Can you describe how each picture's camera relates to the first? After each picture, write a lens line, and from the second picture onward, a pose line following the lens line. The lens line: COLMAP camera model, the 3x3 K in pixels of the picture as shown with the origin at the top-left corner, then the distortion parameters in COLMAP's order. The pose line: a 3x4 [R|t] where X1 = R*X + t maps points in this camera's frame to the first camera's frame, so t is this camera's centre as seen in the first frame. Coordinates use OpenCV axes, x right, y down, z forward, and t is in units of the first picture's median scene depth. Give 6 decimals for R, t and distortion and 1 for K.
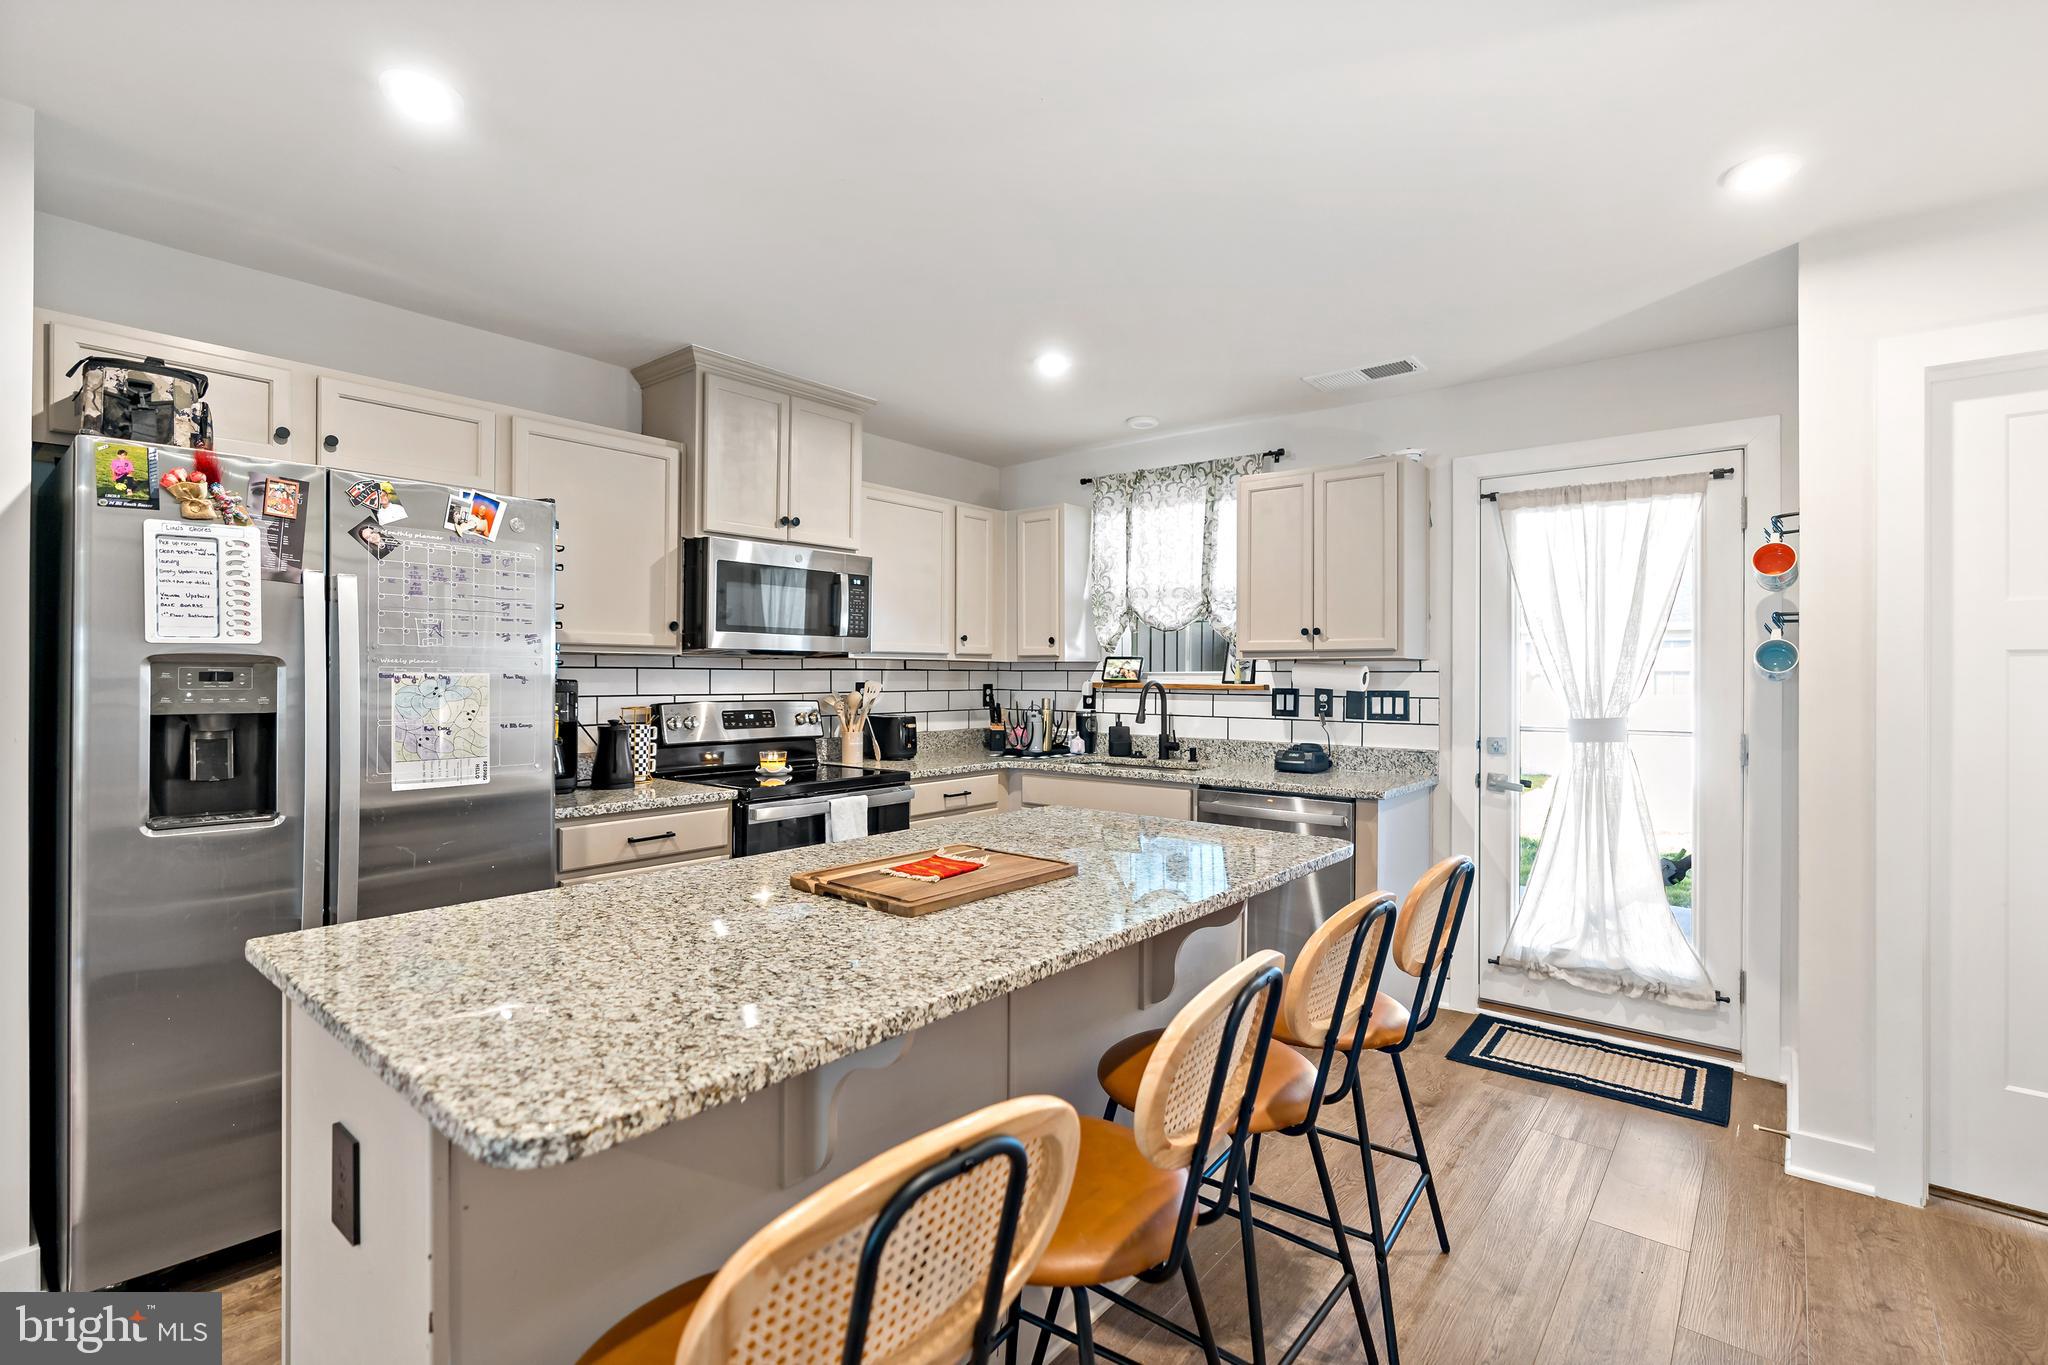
lens RADIAL K [[949.1, 0, 1022.8], [0, 949.1, 662.0], [0, 0, 1]] dist [-0.014017, 0.003091]
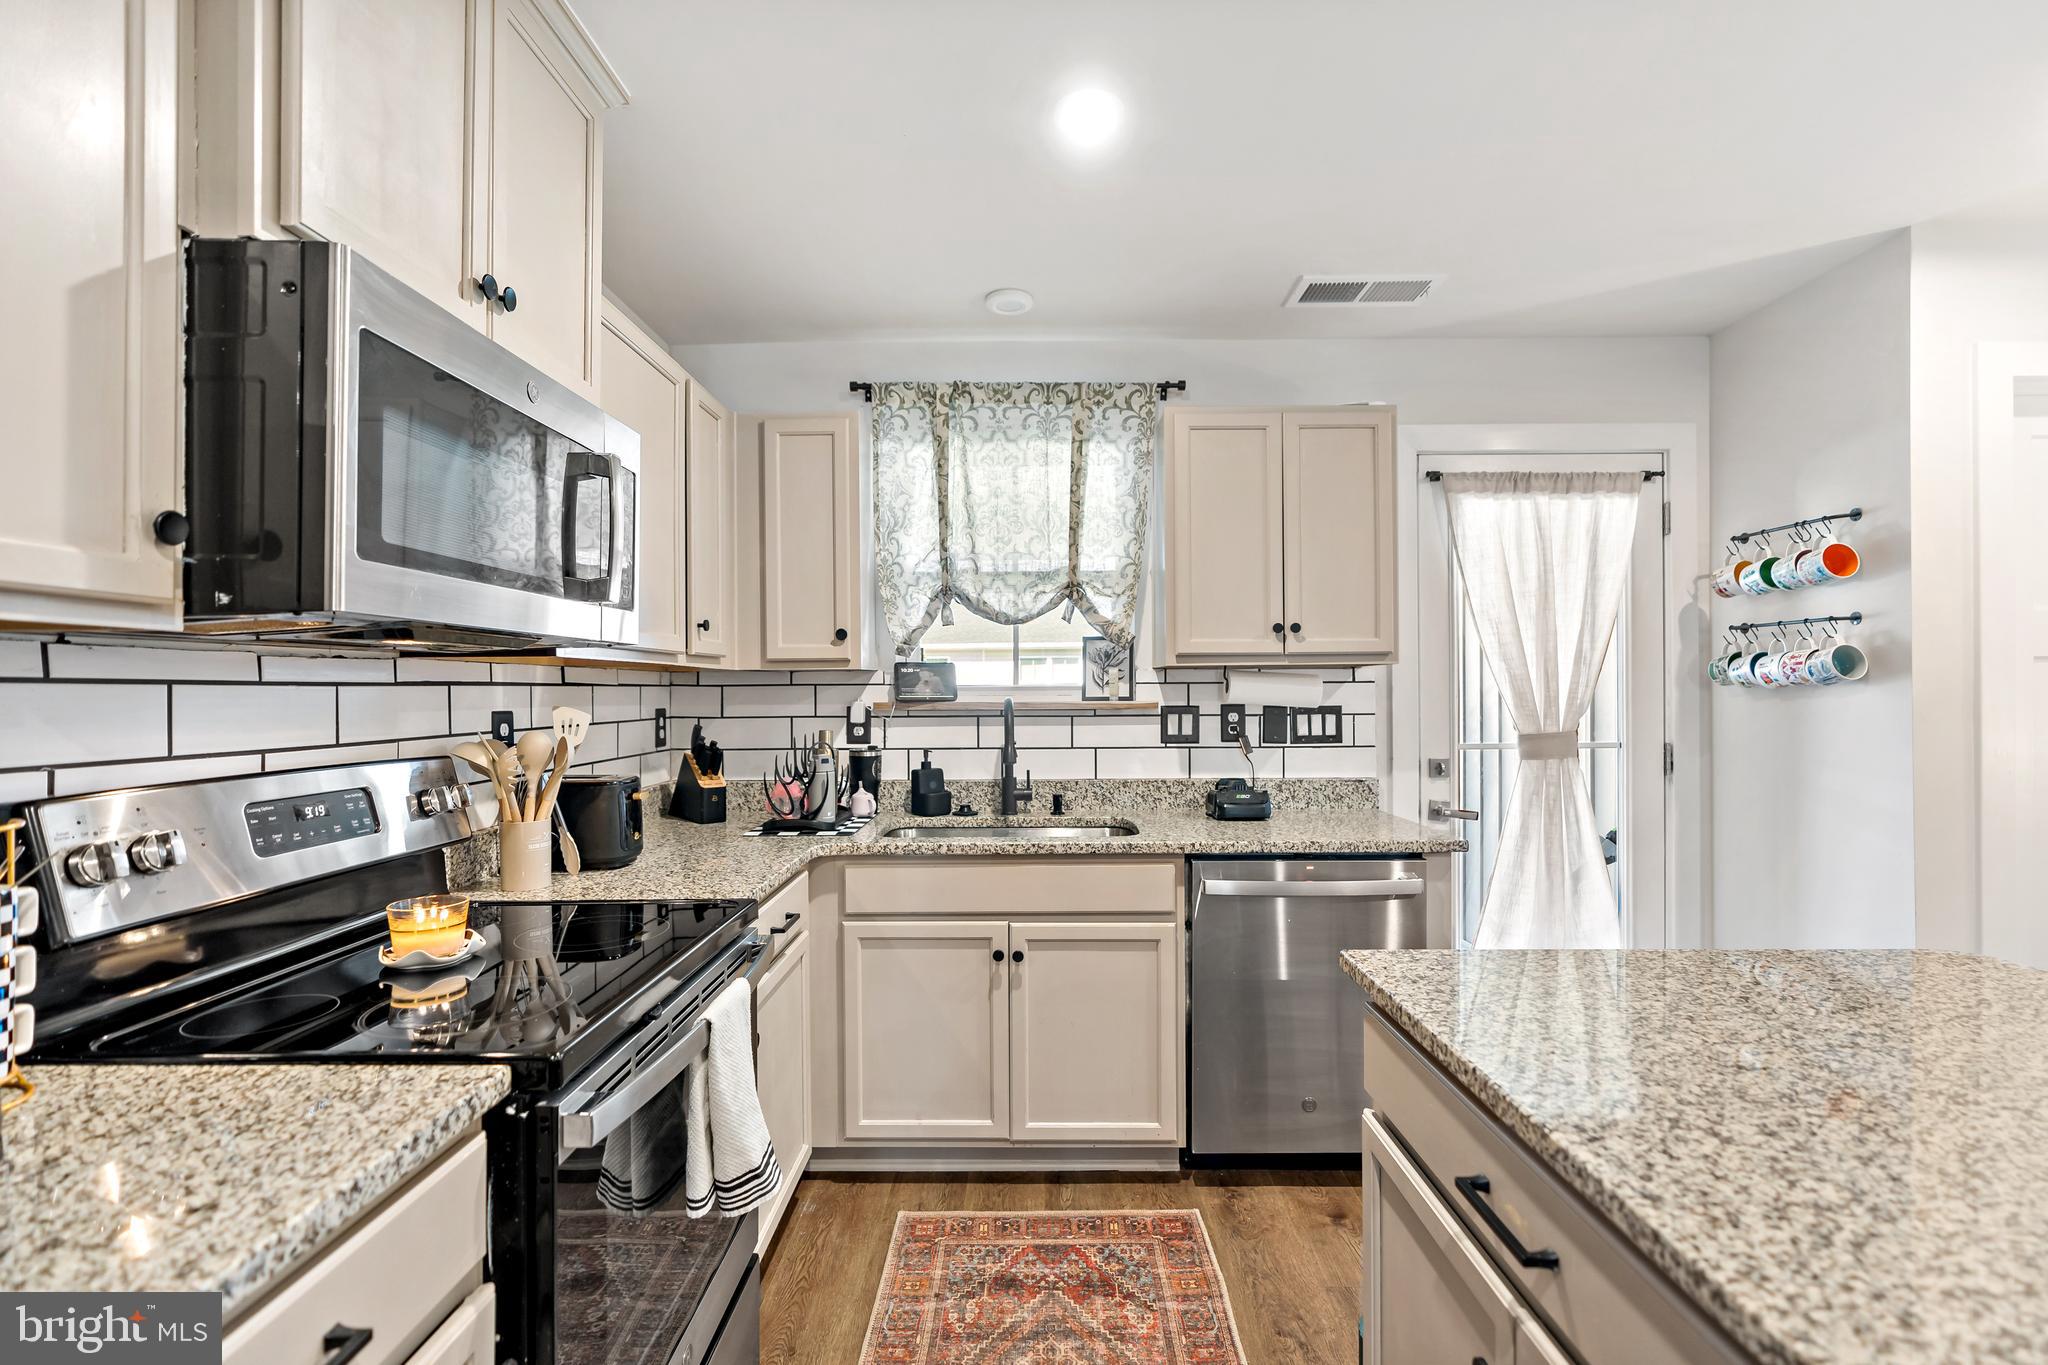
lens RADIAL K [[949.1, 0, 1045.3], [0, 949.1, 678.6], [0, 0, 1]] dist [-0.014017, 0.003091]
pose [[0.769577, -0.002084, 0.638550, -0.320969], [0.002255, 0.999997, 0.000546, 0.006725], [-0.638550, 0.001019, 0.769580, 0.572303]]
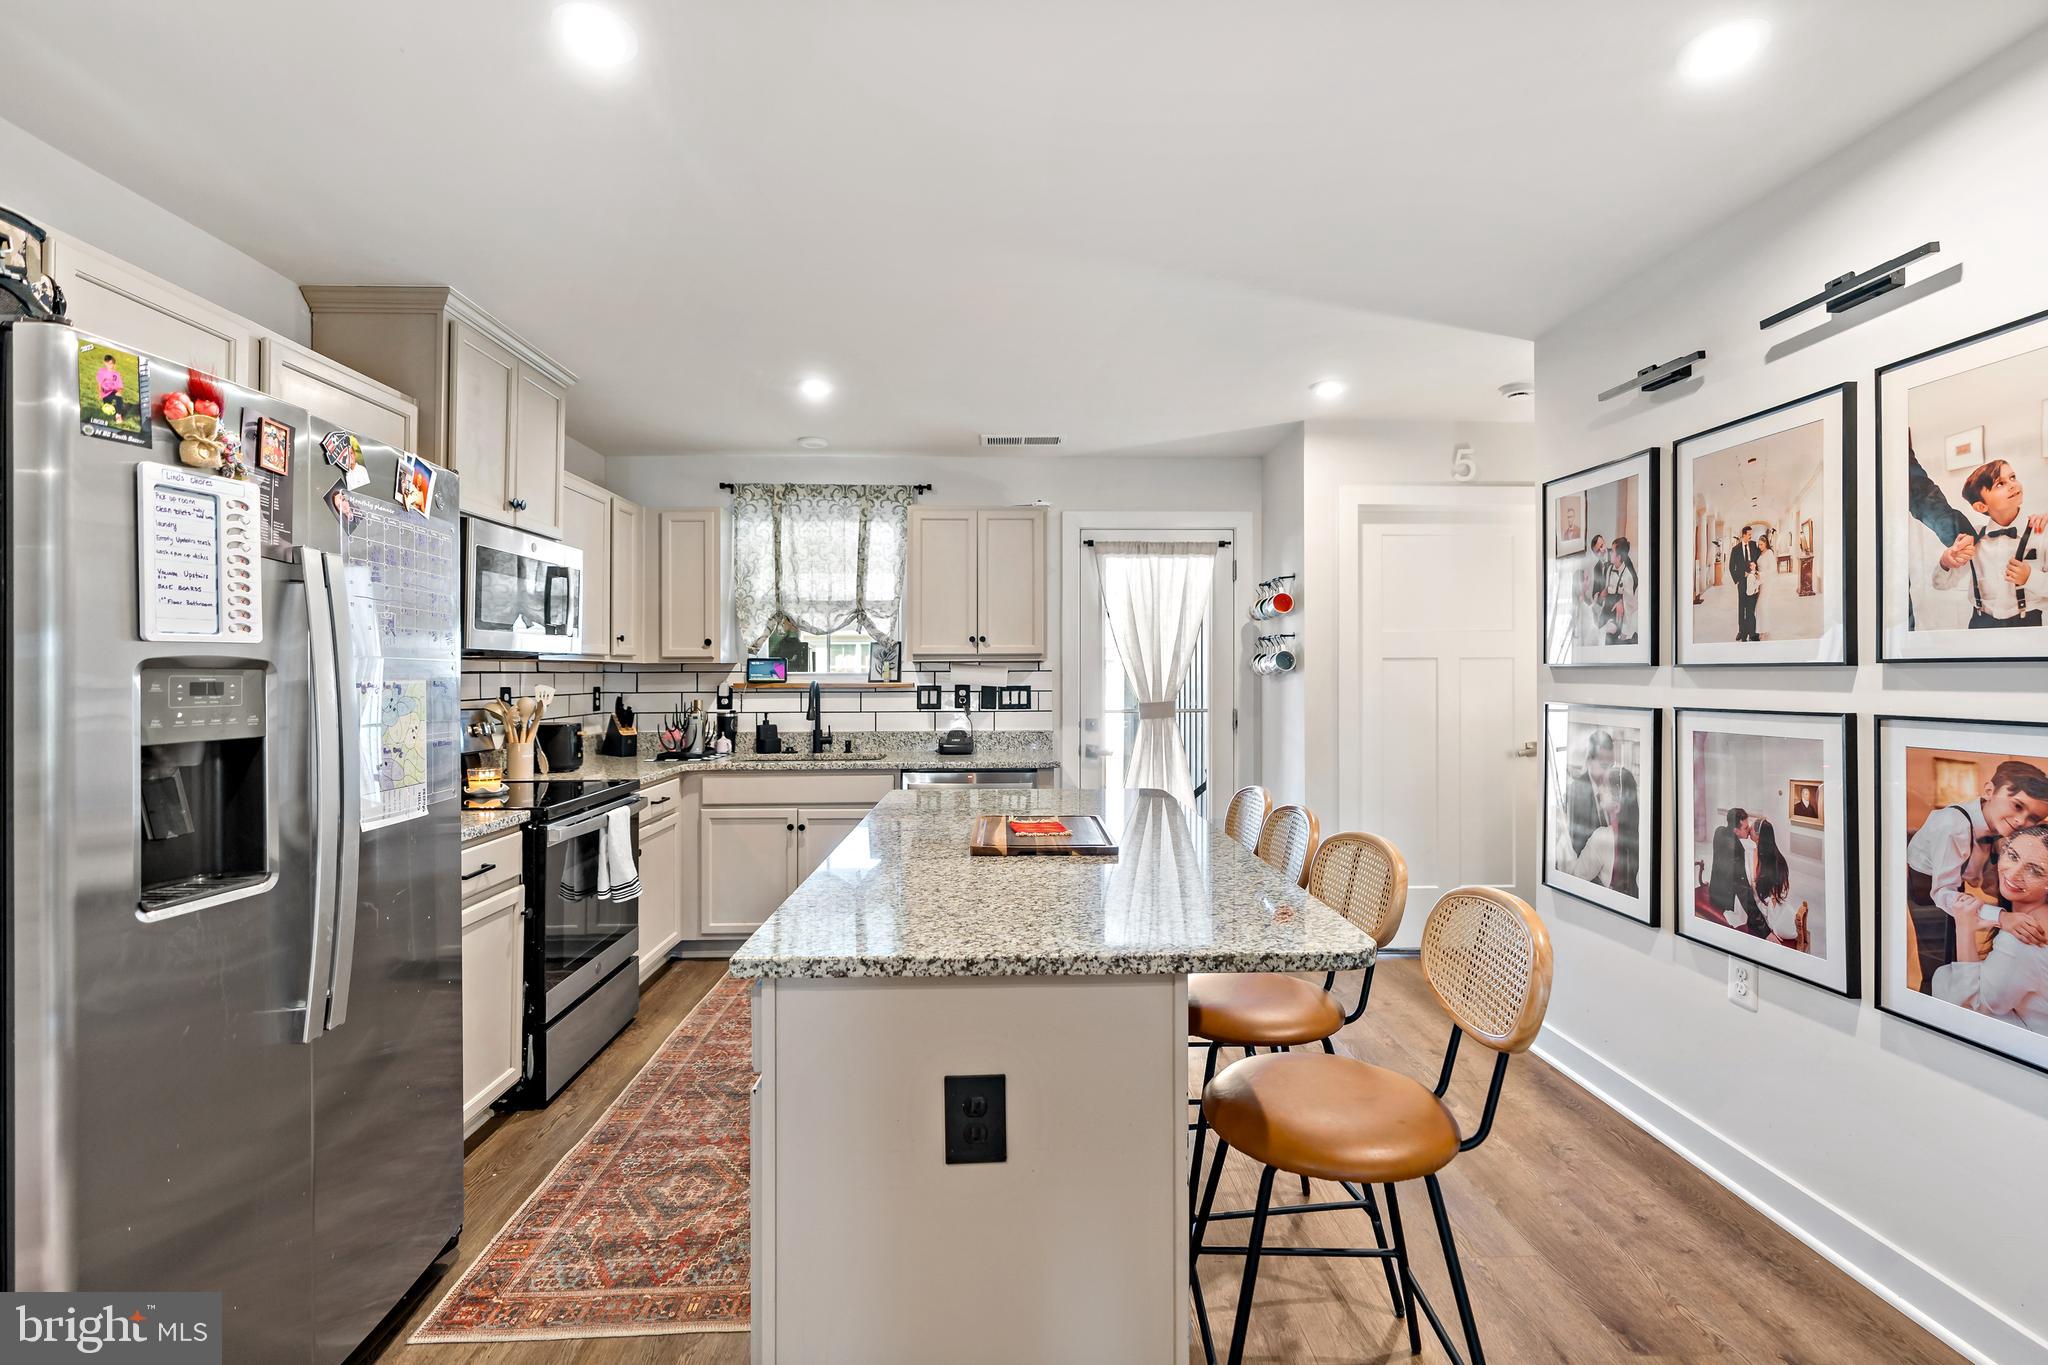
lens RADIAL K [[949.1, 0, 1055.9], [0, 949.1, 647.2], [0, 0, 1]] dist [-0.014017, 0.003091]
pose [[0.735470, 0.010411, 0.677478, -0.474620], [-0.000182, 0.999885, -0.015168, -0.002792], [-0.677558, 0.011032, 0.735387, 0.021993]]
